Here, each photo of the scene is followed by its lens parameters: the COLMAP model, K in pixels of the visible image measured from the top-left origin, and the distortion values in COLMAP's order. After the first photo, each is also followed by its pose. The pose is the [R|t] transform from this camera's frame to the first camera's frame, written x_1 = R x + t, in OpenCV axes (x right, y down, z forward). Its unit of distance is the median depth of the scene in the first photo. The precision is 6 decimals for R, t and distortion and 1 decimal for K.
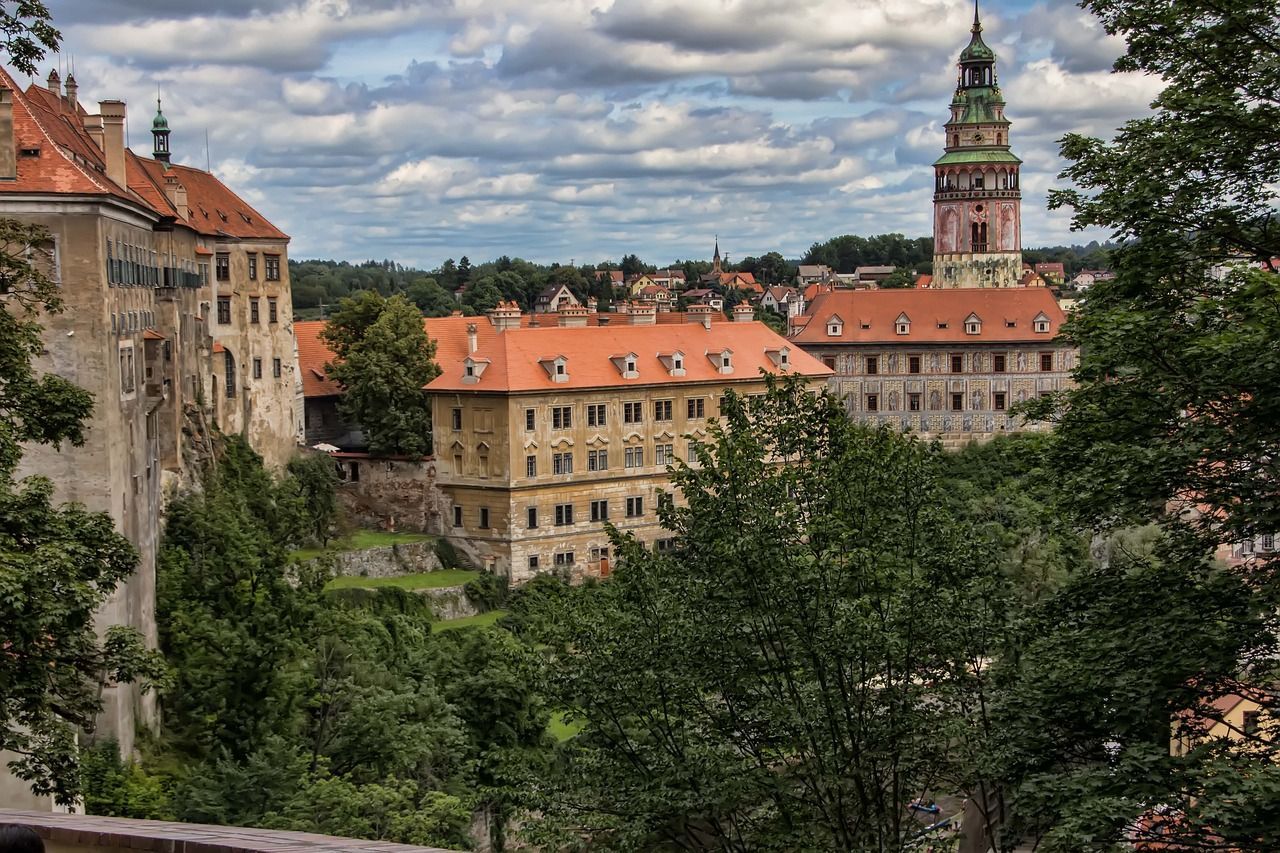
lens RADIAL K [[2314.7, 0, 589.4], [0, 2314.7, 451.7], [0, 0, 1]] dist [0.189386, 0.000000]
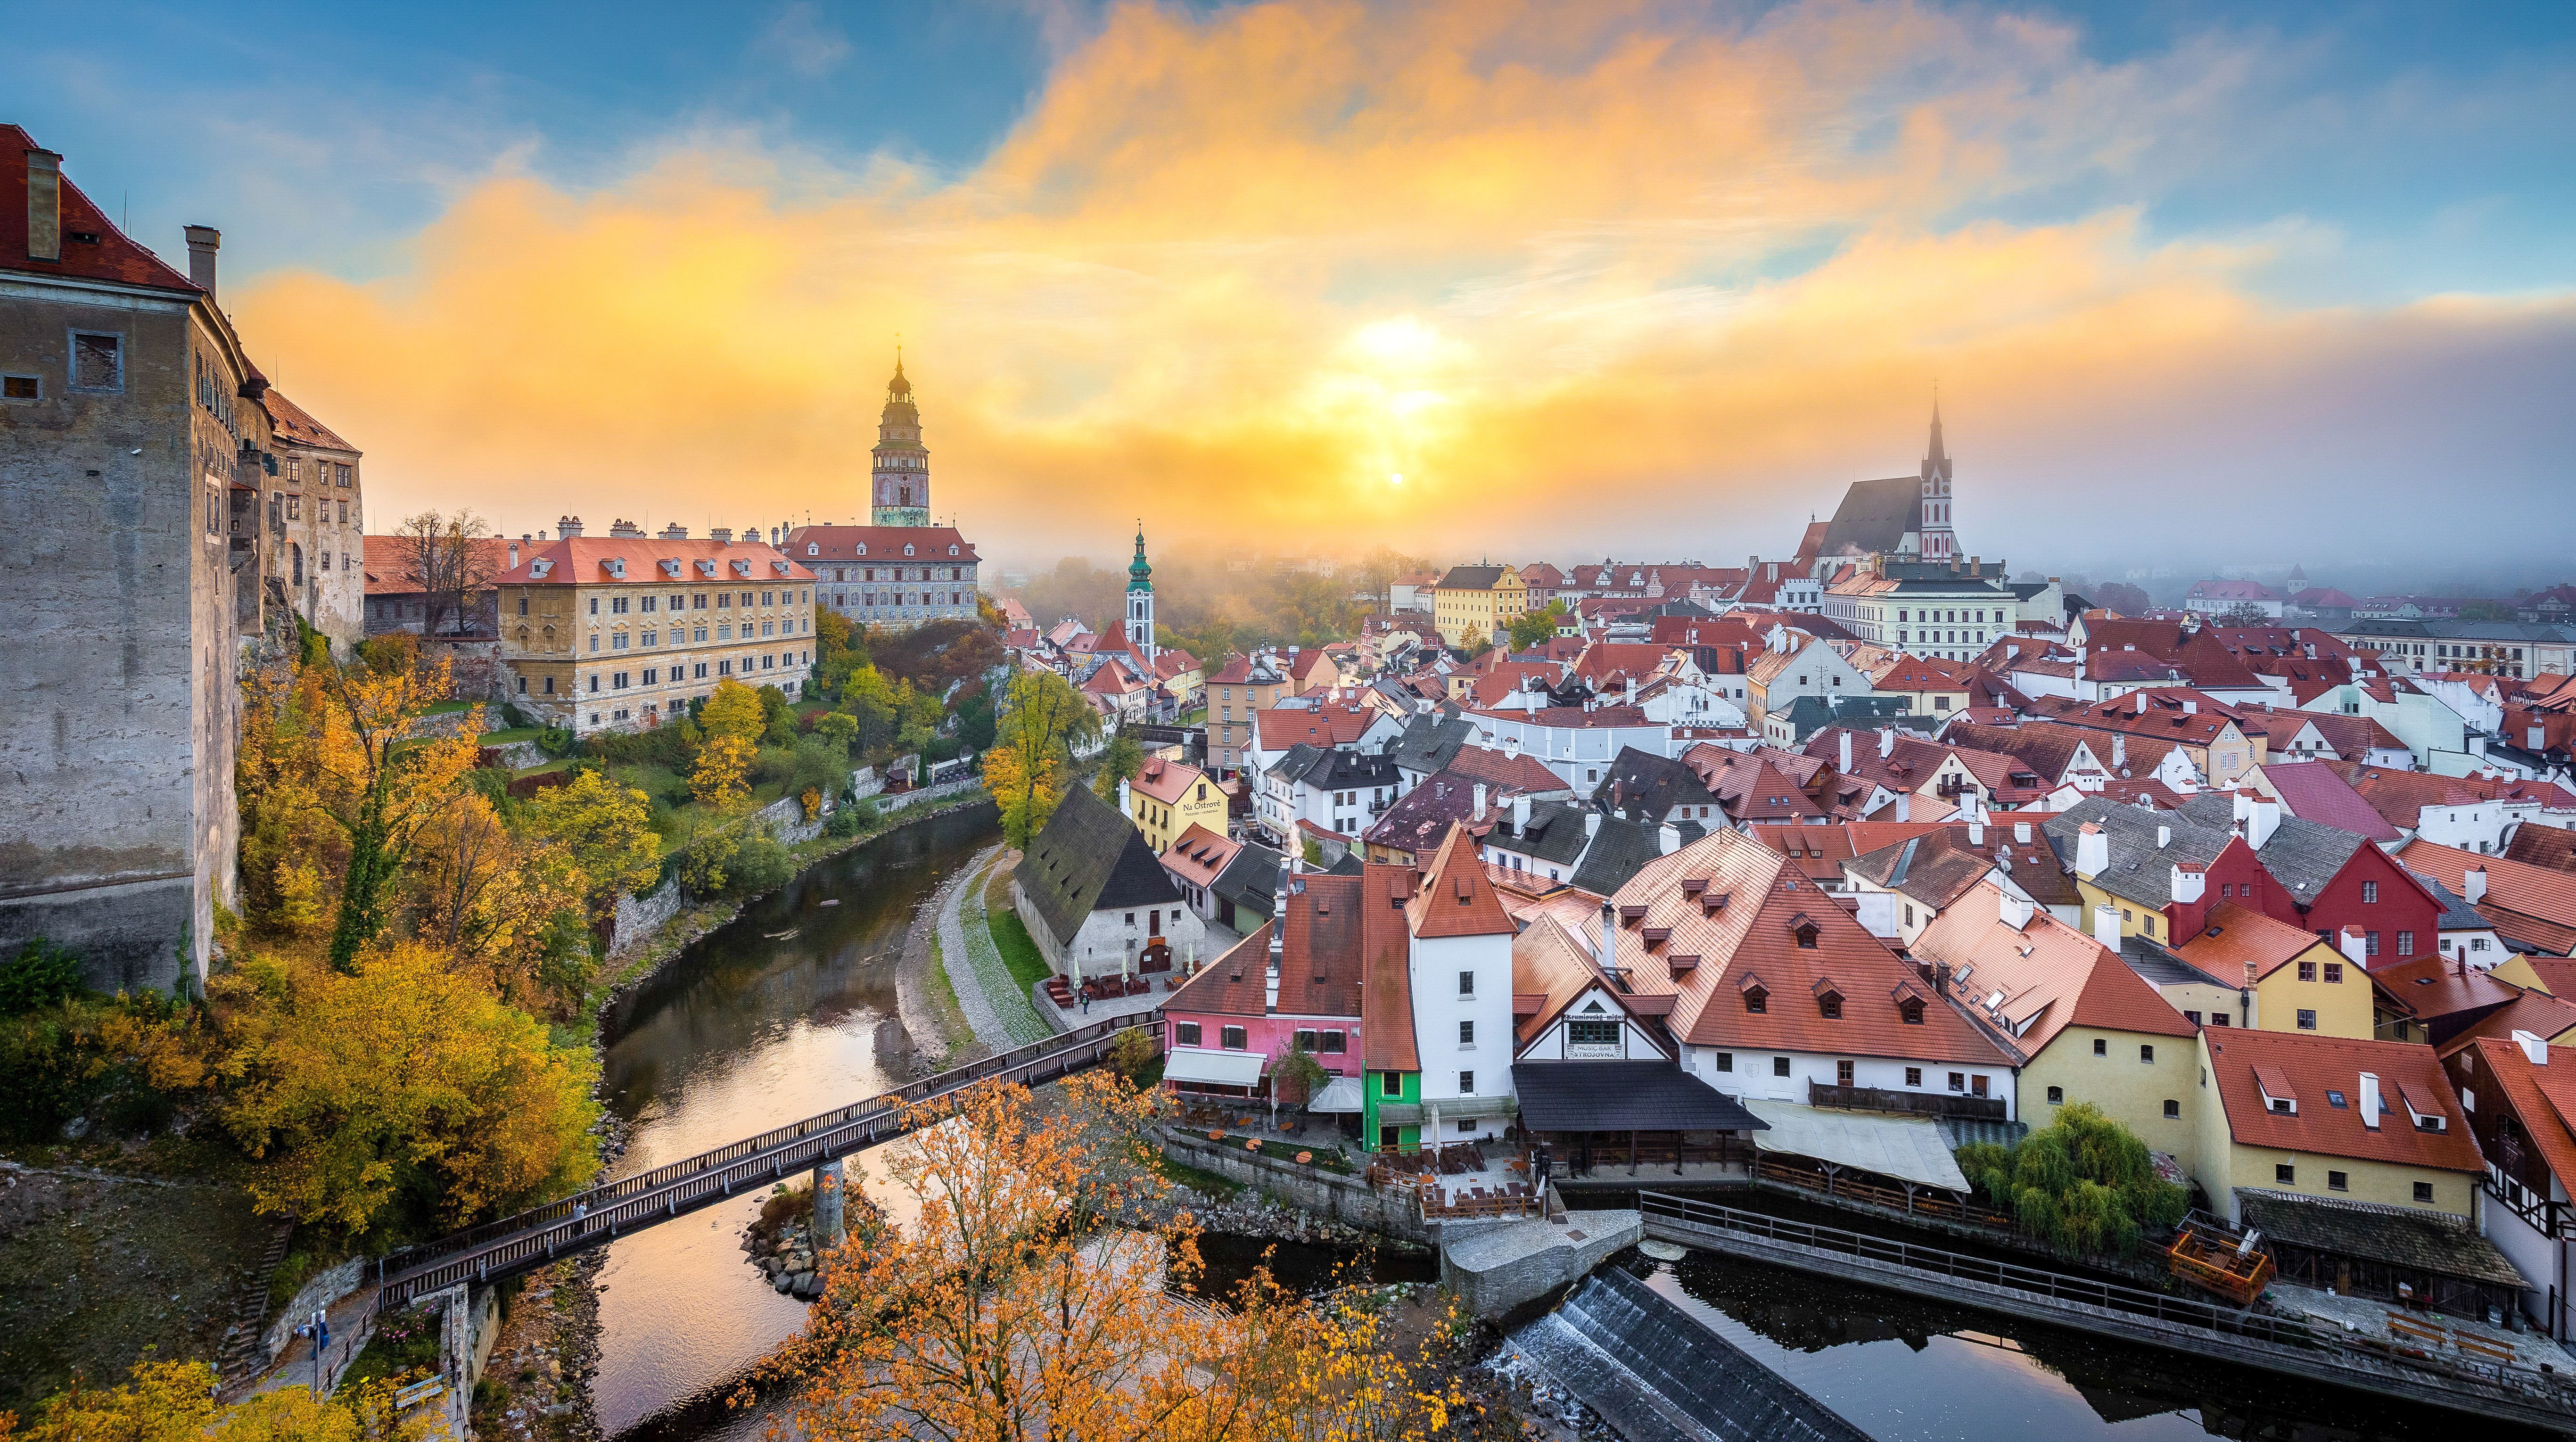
lens RADIAL K [[1197.5, 0, 1332.2], [0, 1197.5, 560.6], [0, 0, 1]] dist [-0.014028, 0.001394]
pose [[0.828252, 0.016140, 0.560124, -0.055427], [0.024585, 0.997576, -0.065099, 0.013642], [-0.559817, 0.067689, 0.825847, 0.221507]]
